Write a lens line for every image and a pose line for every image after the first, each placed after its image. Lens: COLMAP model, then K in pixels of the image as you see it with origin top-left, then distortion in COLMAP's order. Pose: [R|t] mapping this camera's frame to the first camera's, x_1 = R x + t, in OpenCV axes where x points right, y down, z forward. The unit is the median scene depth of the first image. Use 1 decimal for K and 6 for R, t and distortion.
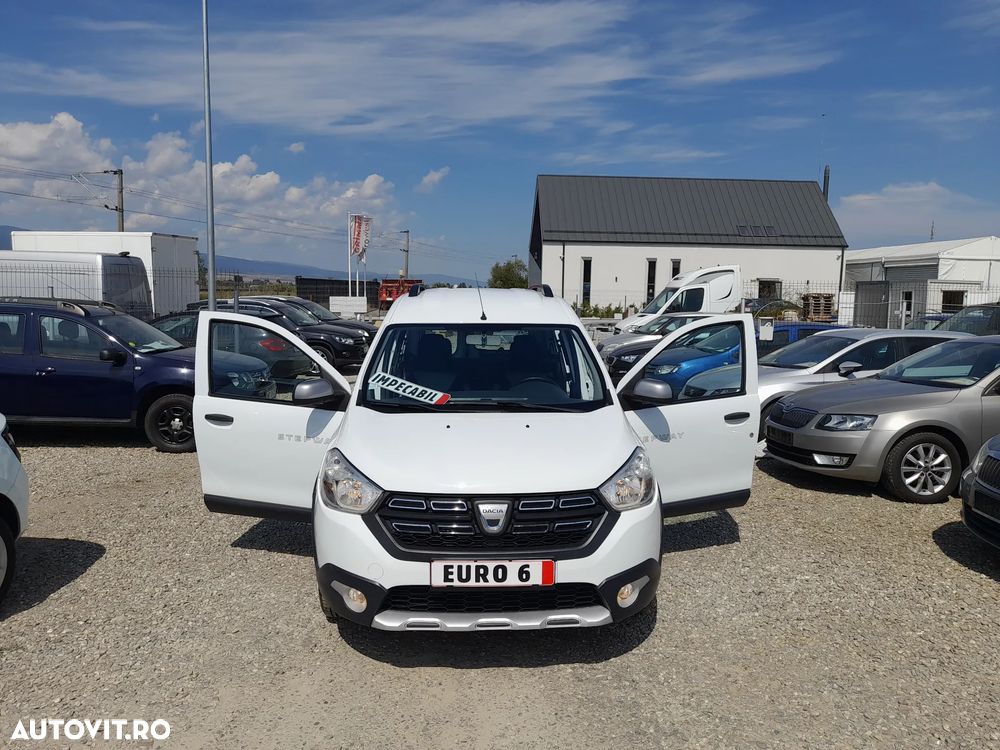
lens RADIAL K [[742.0, 0, 504.7], [0, 742.0, 382.1], [0, 0, 1]] dist [0.048727, -0.042288]
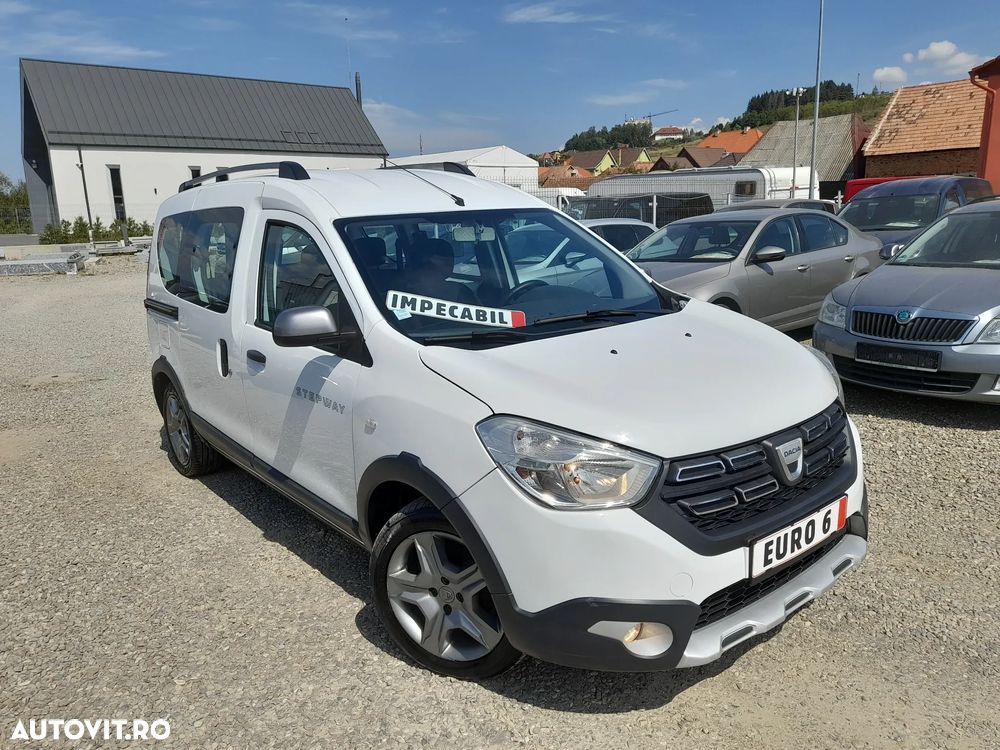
lens RADIAL K [[742.0, 0, 504.9], [0, 742.0, 381.0], [0, 0, 1]] dist [0.048727, -0.042288]
pose [[0.803729, -0.171756, 0.569666, -0.590521], [0.109333, 0.983759, 0.142351, -0.023059], [-0.584864, -0.052129, 0.809455, 0.546401]]
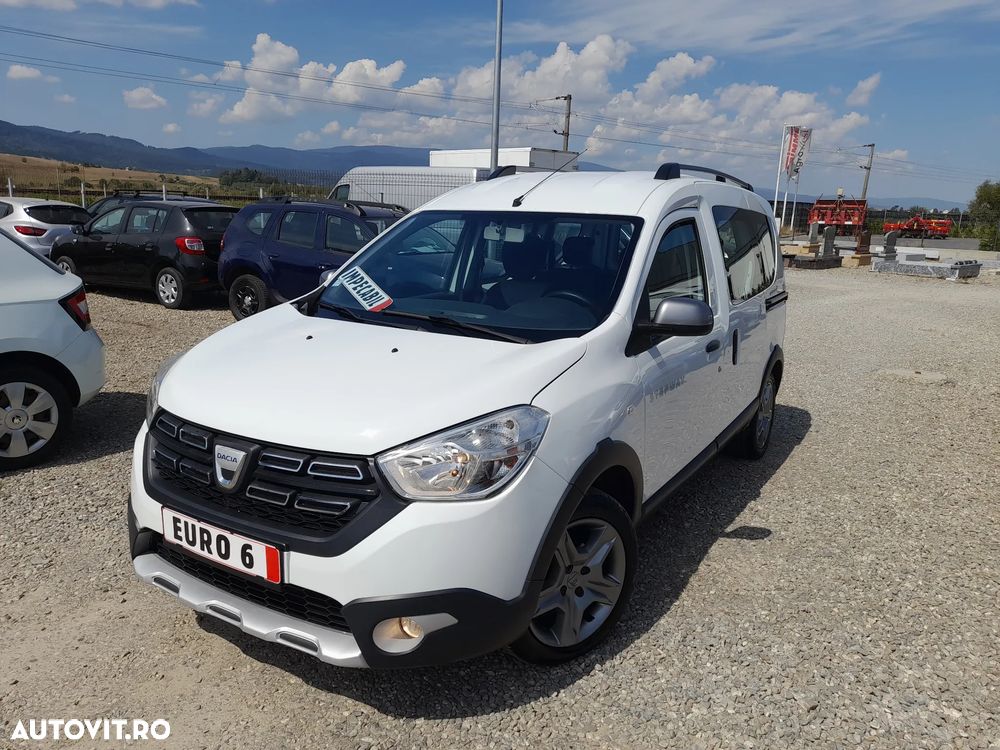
lens RADIAL K [[742.0, 0, 498.5], [0, 742.0, 378.2], [0, 0, 1]] dist [0.048727, -0.042288]
pose [[0.823137, 0.138379, -0.550724, 0.527415], [-0.087716, 0.989197, 0.117449, -0.003381], [0.561027, -0.048369, 0.826383, 0.532172]]
